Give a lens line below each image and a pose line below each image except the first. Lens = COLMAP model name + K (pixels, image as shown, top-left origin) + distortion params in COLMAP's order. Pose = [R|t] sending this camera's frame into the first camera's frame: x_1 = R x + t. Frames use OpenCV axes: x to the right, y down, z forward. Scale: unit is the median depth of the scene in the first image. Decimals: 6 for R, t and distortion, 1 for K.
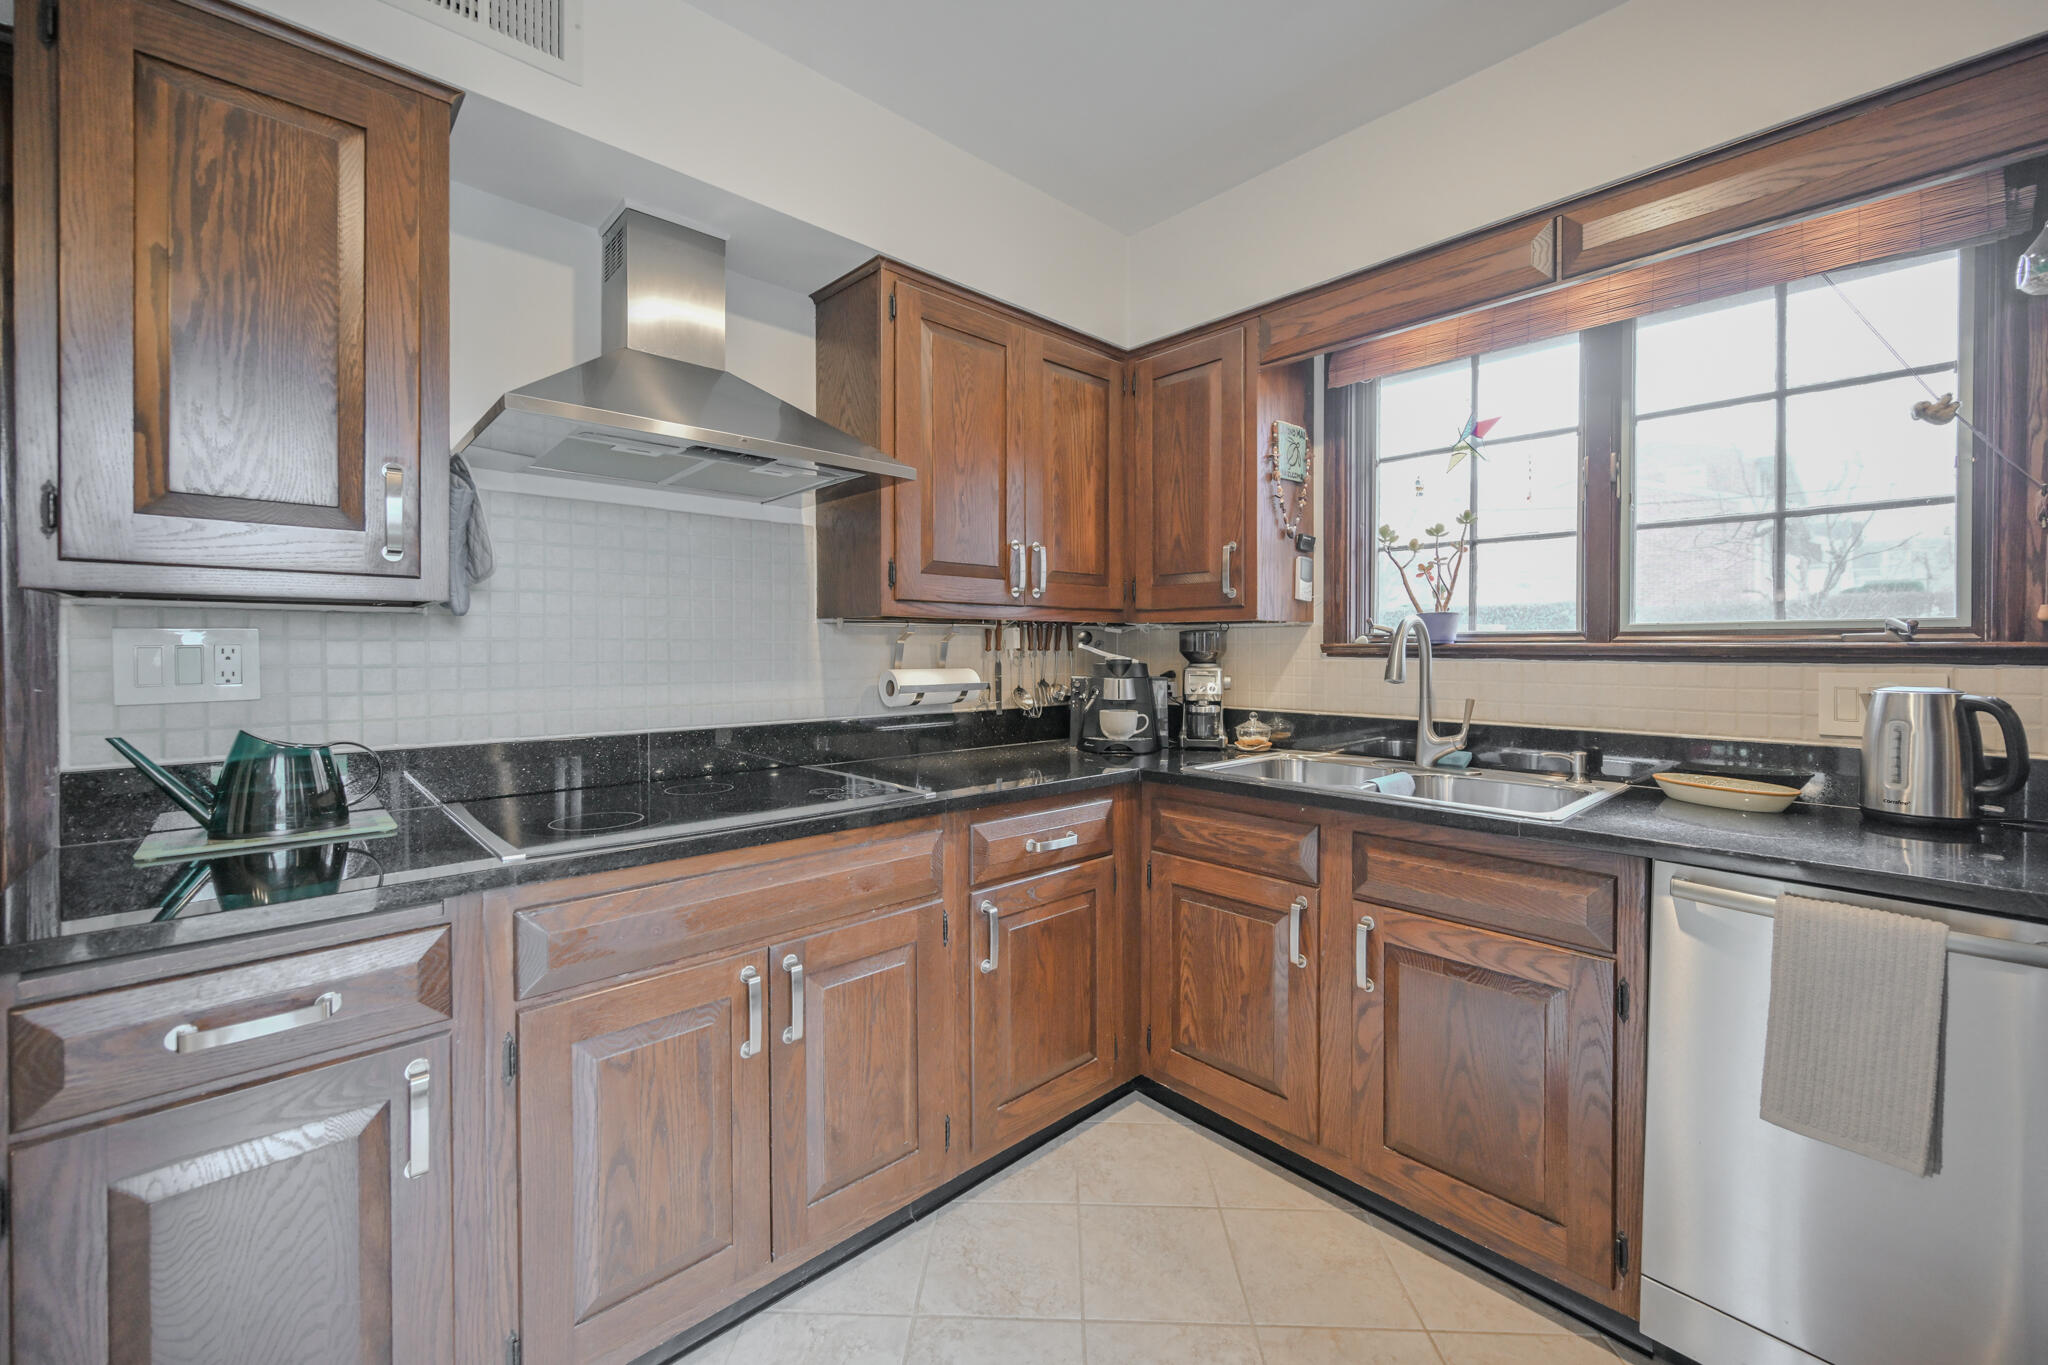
lens RADIAL K [[799.2, 0, 1012.8], [0, 799.2, 673.5], [0, 0, 1]] dist [0.000024, -0.000326]
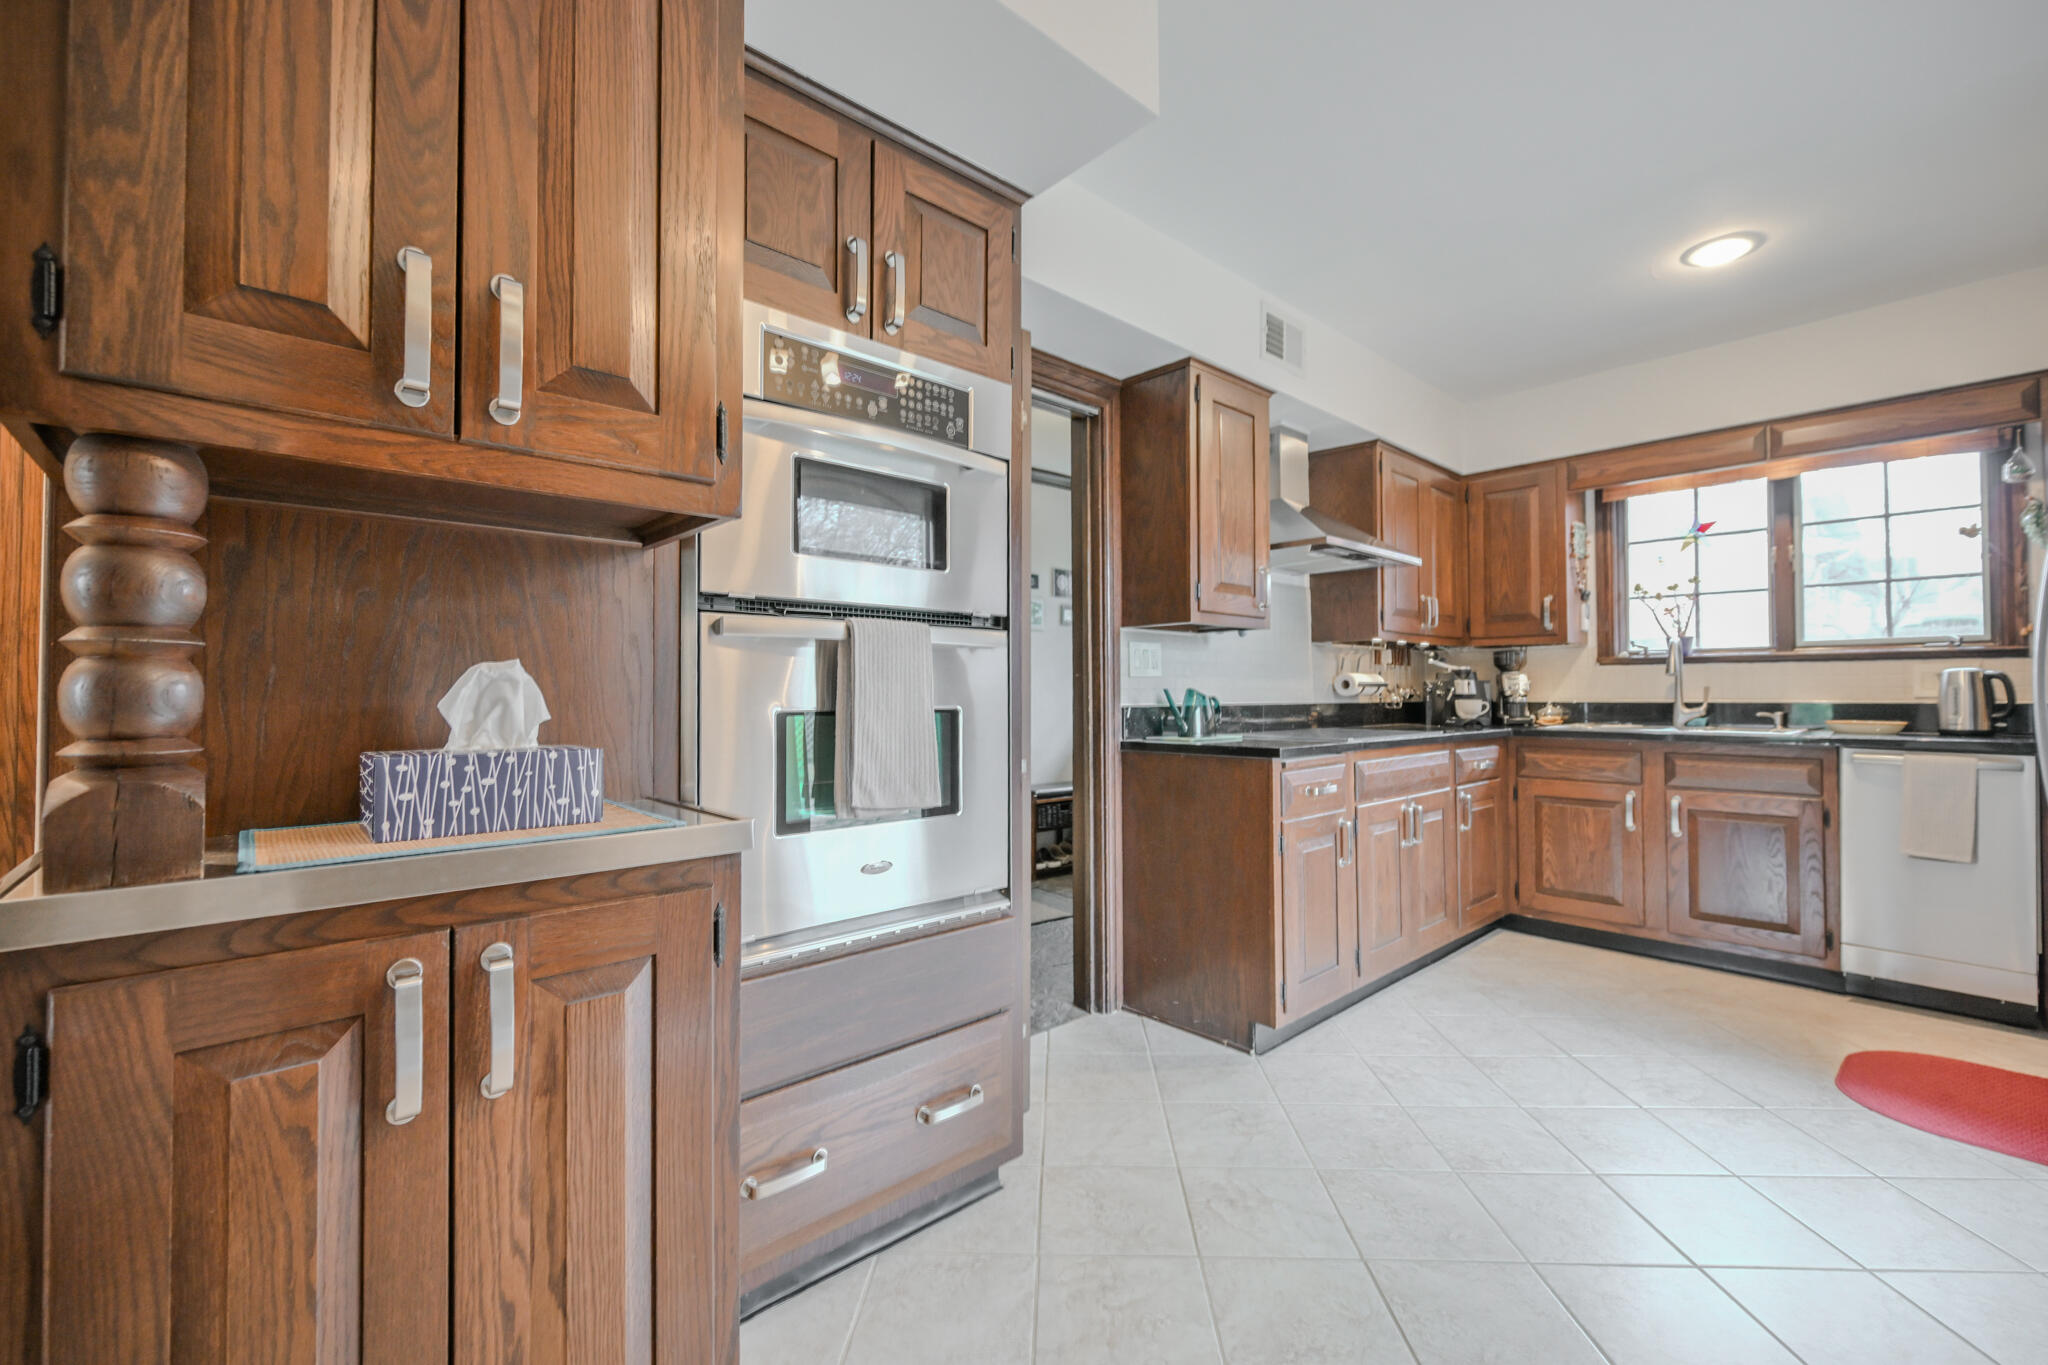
lens RADIAL K [[843.0, 0, 1017.8], [0, 843.0, 700.9], [0, 0, 1]] dist [0.000196, -0.002410]
pose [[0.999944, -0.007333, -0.007628, -0.901588], [0.007175, 0.999763, -0.020578, 0.090210], [0.007777, 0.020522, 0.999759, -0.826313]]
